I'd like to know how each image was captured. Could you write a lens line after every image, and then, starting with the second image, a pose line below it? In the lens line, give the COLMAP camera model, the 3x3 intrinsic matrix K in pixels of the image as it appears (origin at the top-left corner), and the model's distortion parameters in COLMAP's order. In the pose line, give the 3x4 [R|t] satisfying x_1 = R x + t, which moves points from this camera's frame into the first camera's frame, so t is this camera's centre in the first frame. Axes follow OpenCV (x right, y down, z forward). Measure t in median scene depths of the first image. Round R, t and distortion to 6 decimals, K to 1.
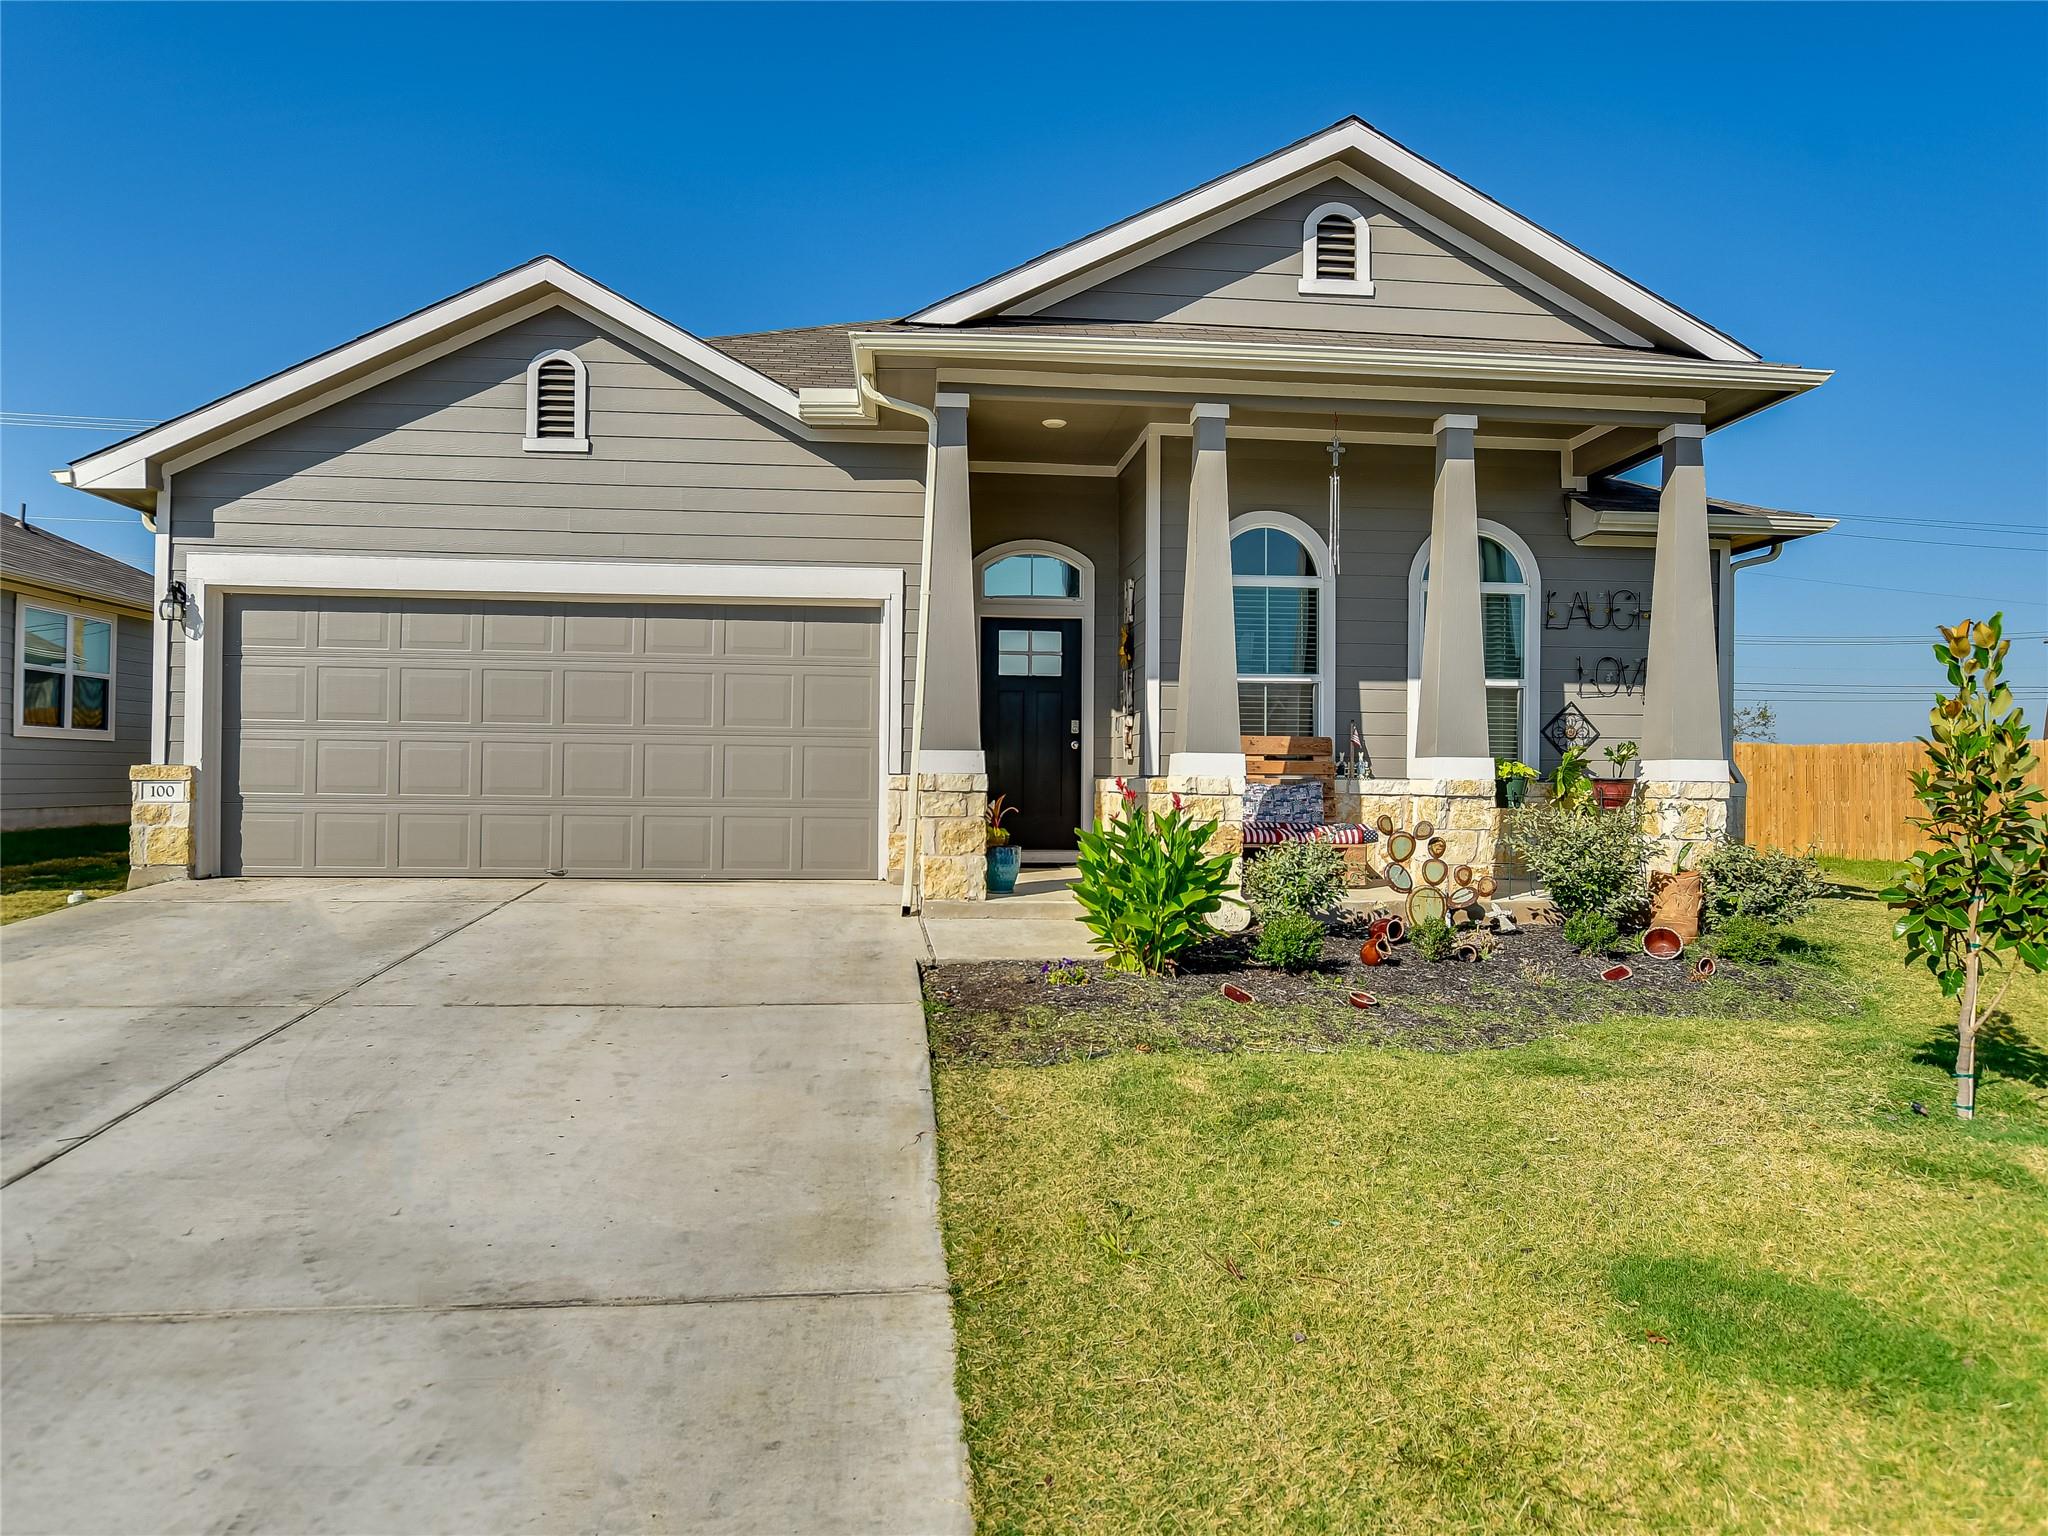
lens RADIAL K [[990.1, 0, 1021.5], [0, 990.1, 775.6], [0, 0, 1]] dist [-0.001660, 0.000135]
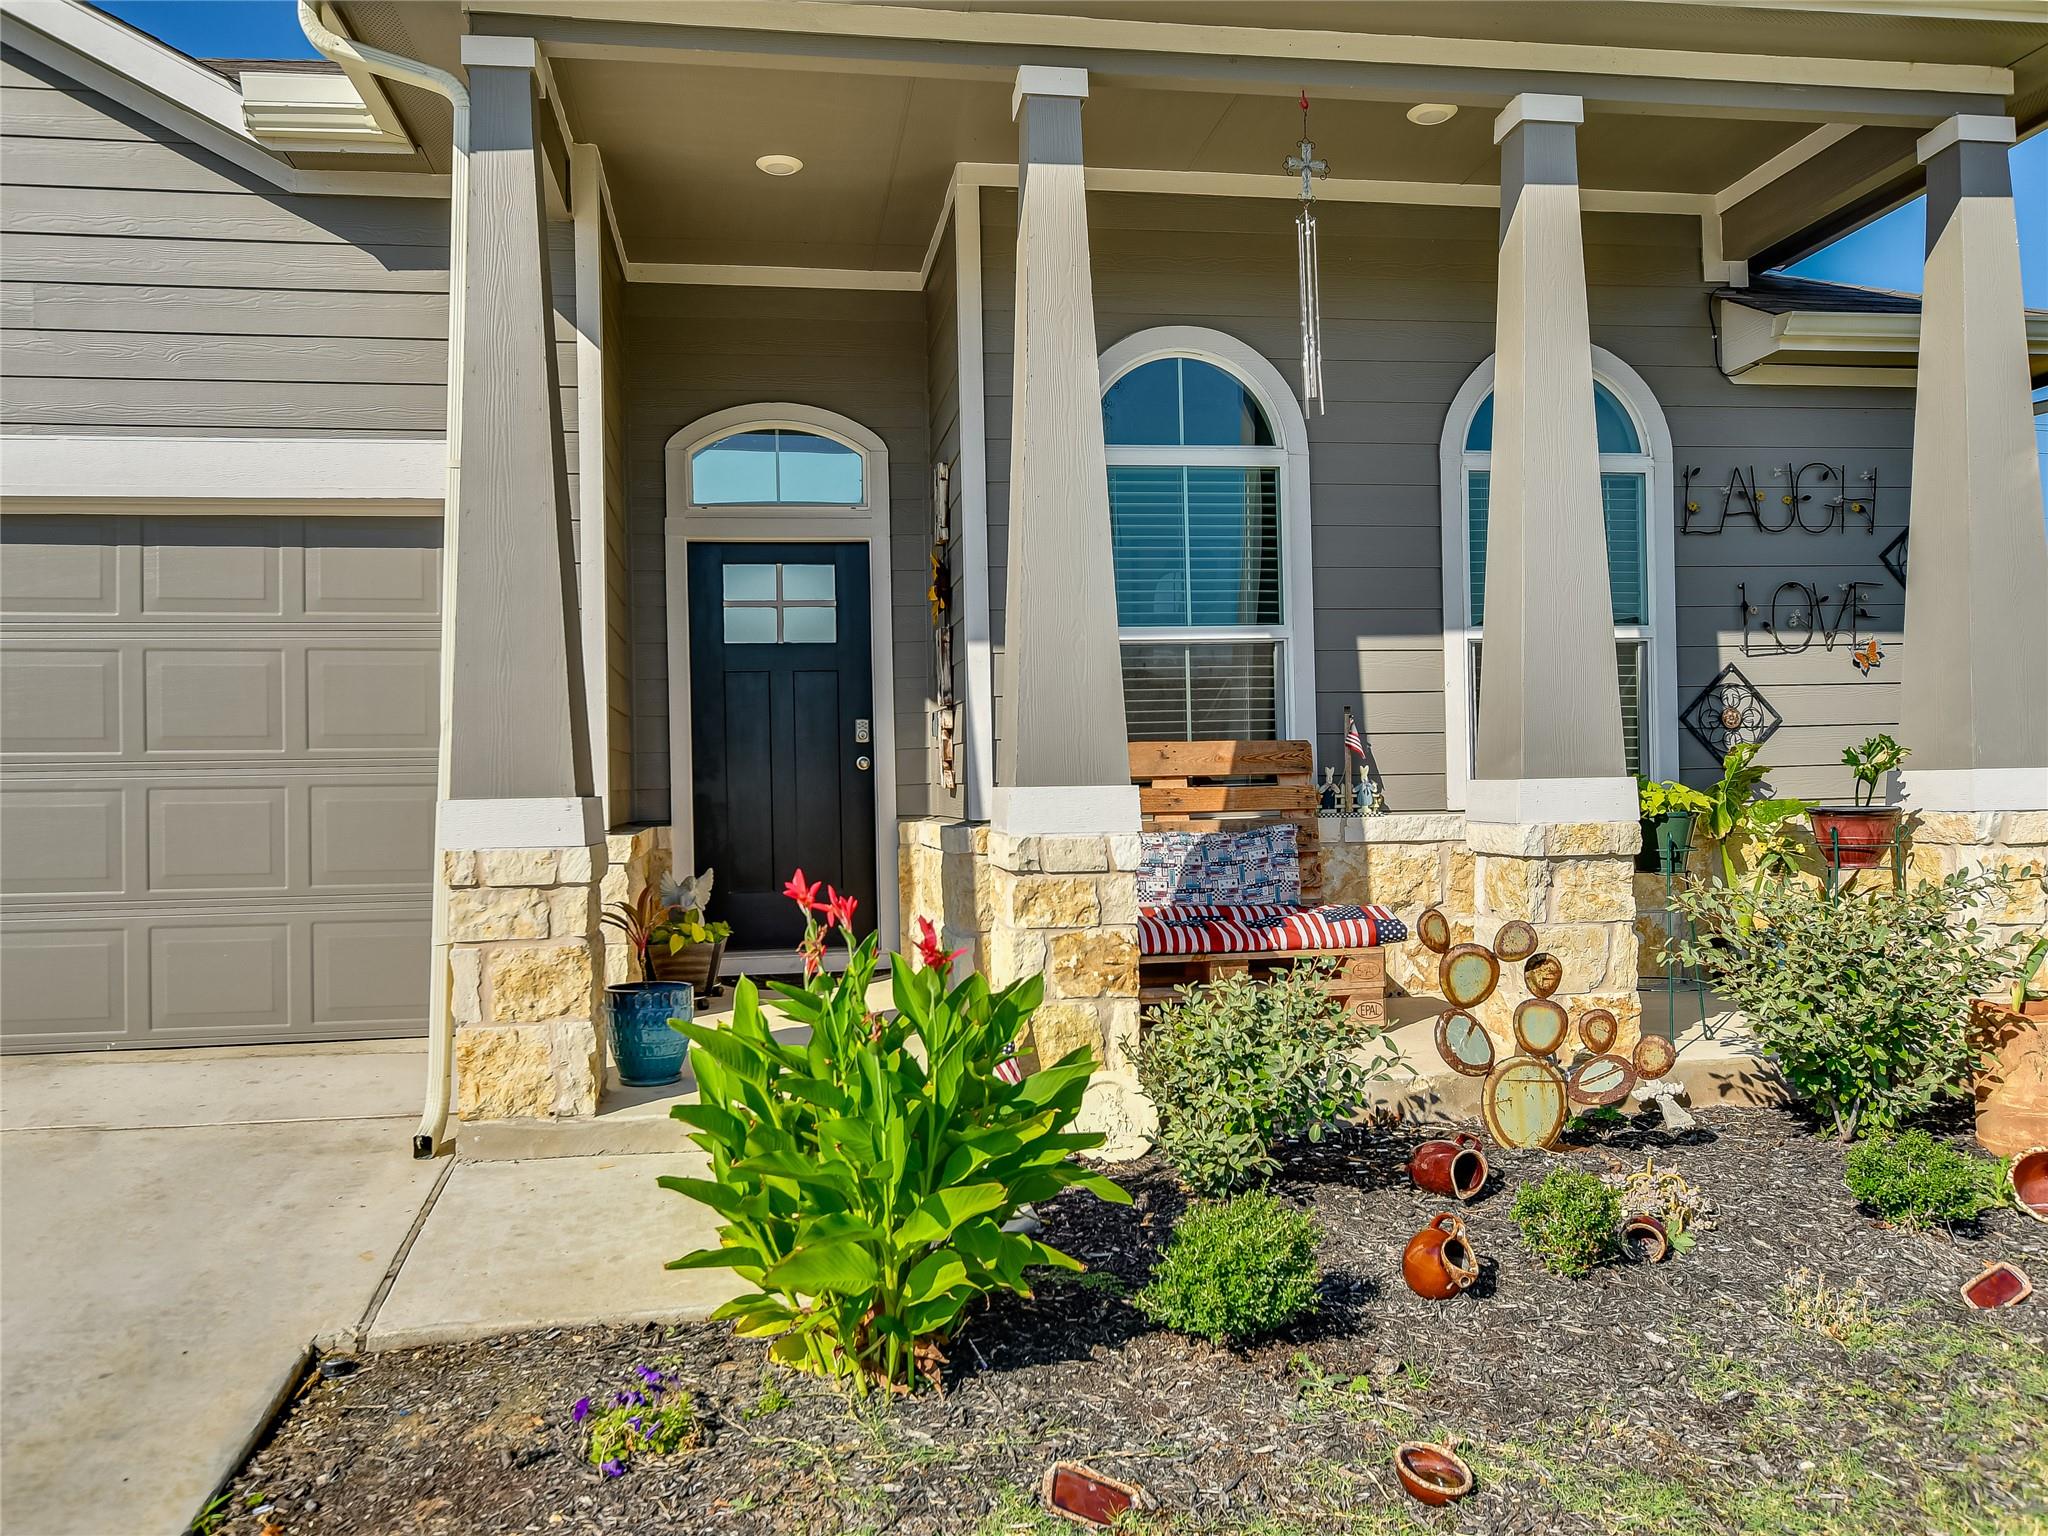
lens RADIAL K [[1029.2, 0, 1024.0], [0, 1029.2, 768.0], [0, 0, 1]] dist [0.004592, 0.000020]
pose [[0.998532, -0.029624, 0.045338, 0.132130], [0.029530, 0.999560, 0.002749, -0.030047], [-0.045399, -0.001406, 0.998968, 0.448986]]
